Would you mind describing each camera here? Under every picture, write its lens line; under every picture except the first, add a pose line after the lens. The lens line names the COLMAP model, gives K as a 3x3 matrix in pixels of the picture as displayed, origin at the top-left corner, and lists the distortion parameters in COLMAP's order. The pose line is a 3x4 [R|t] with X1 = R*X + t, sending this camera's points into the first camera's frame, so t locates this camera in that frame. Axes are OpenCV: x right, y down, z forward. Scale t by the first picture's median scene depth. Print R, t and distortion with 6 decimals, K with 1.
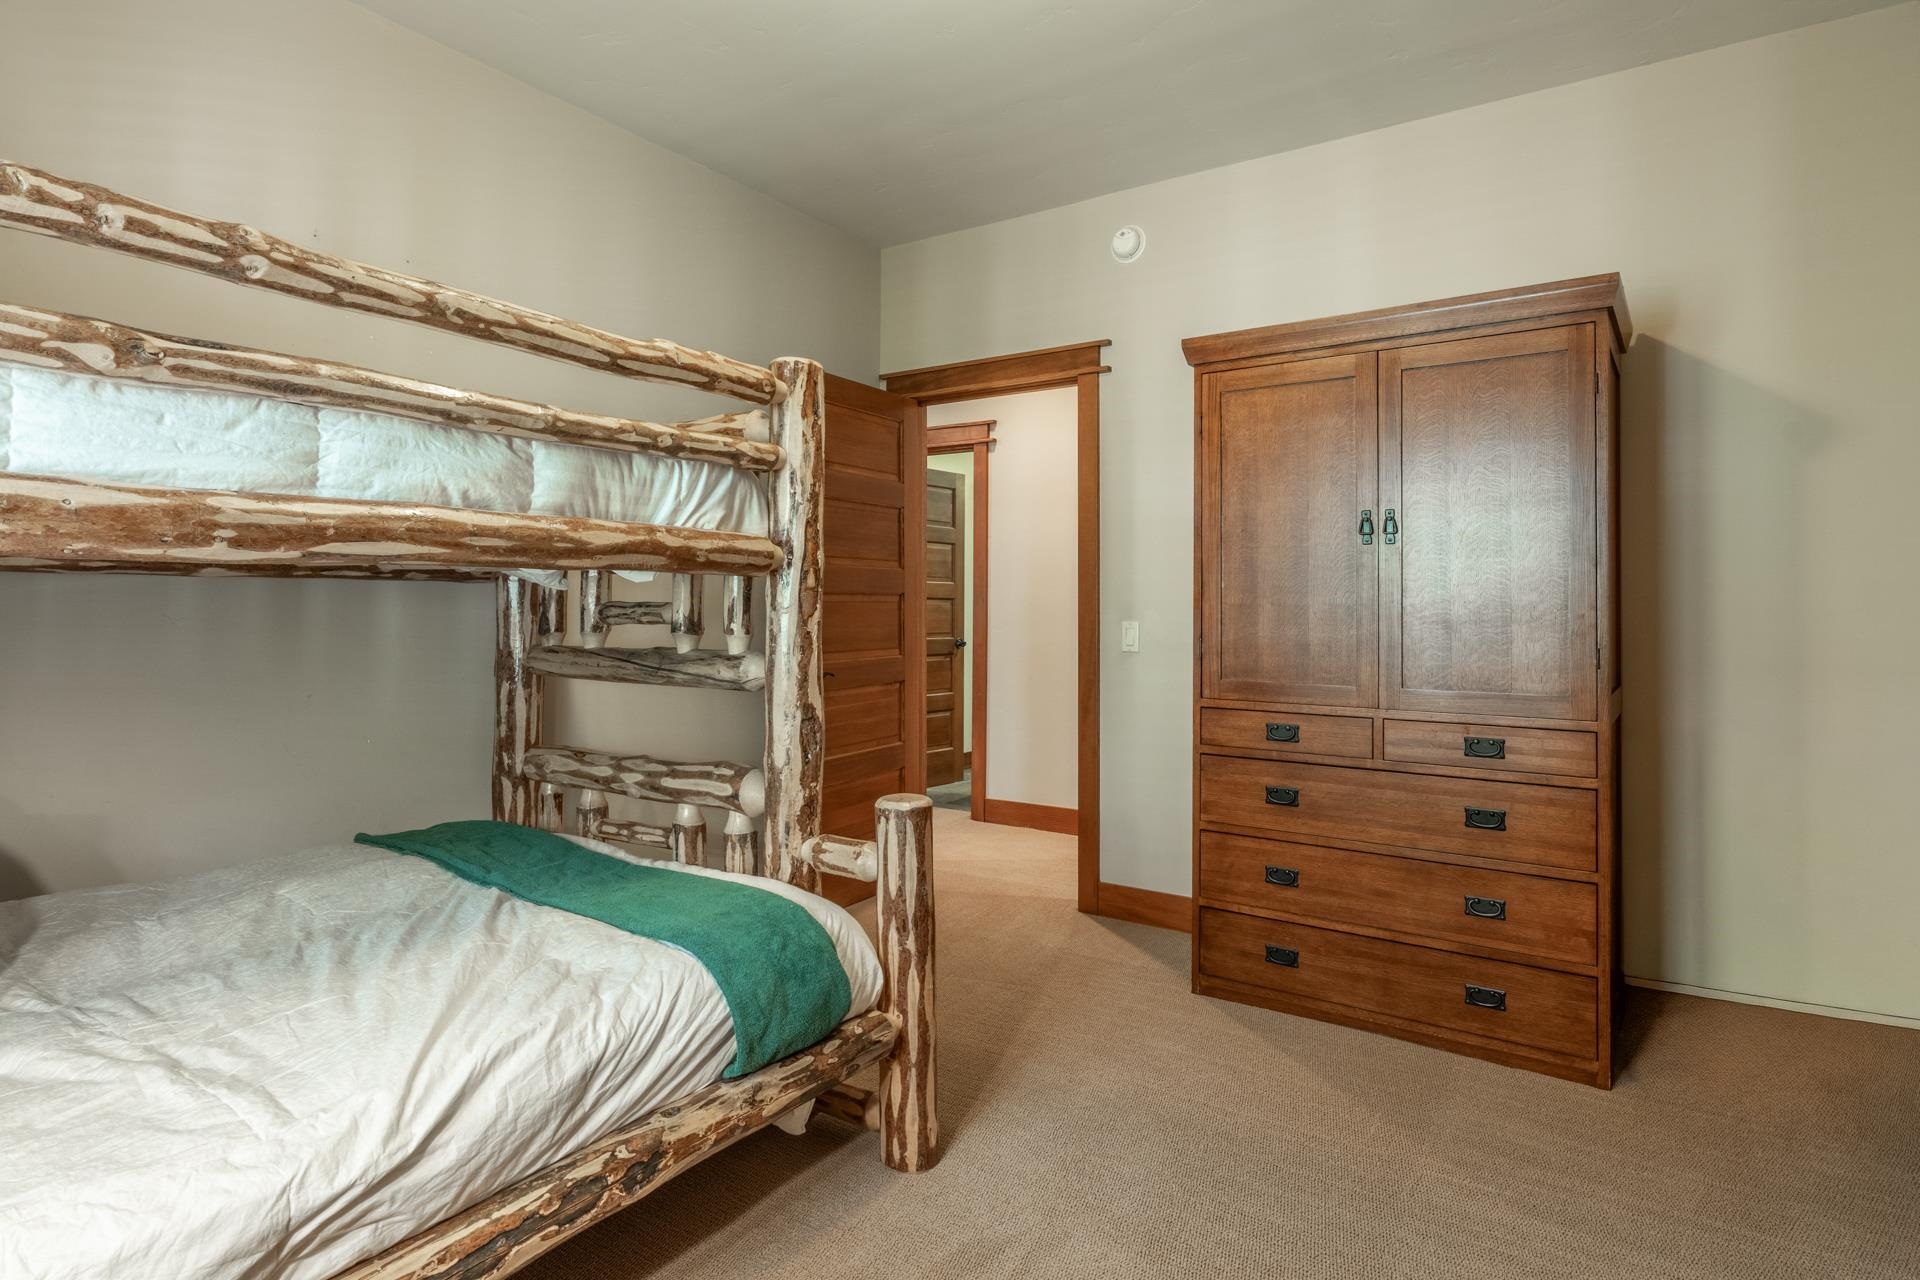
lens RADIAL K [[1021.9, 0, 964.3], [0, 1021.9, 592.9], [0, 0, 1]] dist [0.000949, -0.001291]
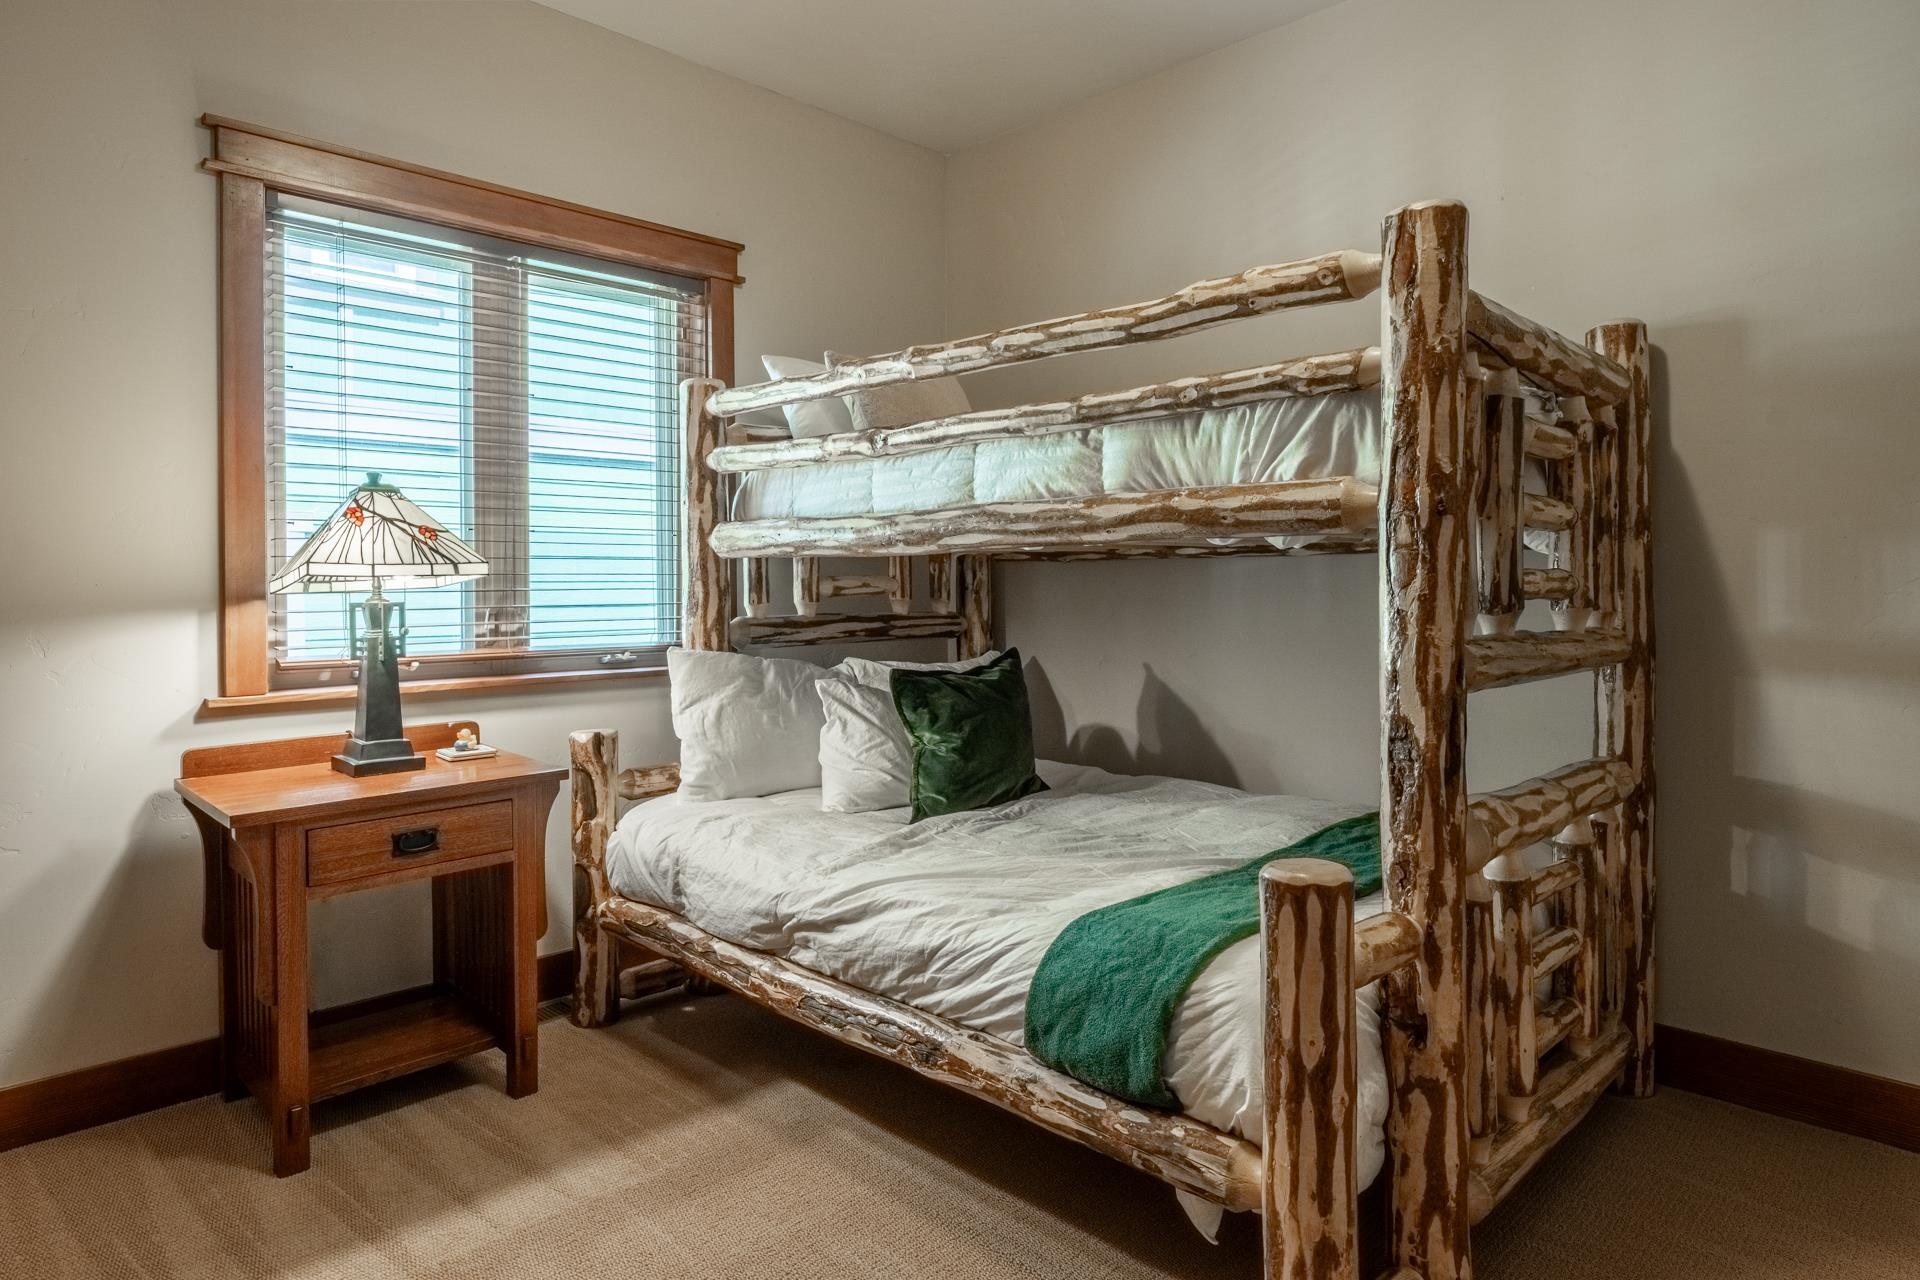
lens RADIAL K [[1135.8, 0, 957.7], [0, 1135.8, 606.1], [0, 0, 1]] dist [-0.001659, -0.001463]
pose [[-0.191521, 0.002147, -0.981486, 0.749759], [0.009429, 0.999955, 0.000347, 0.037546], [0.981443, -0.009188, -0.191532, 1.003886]]
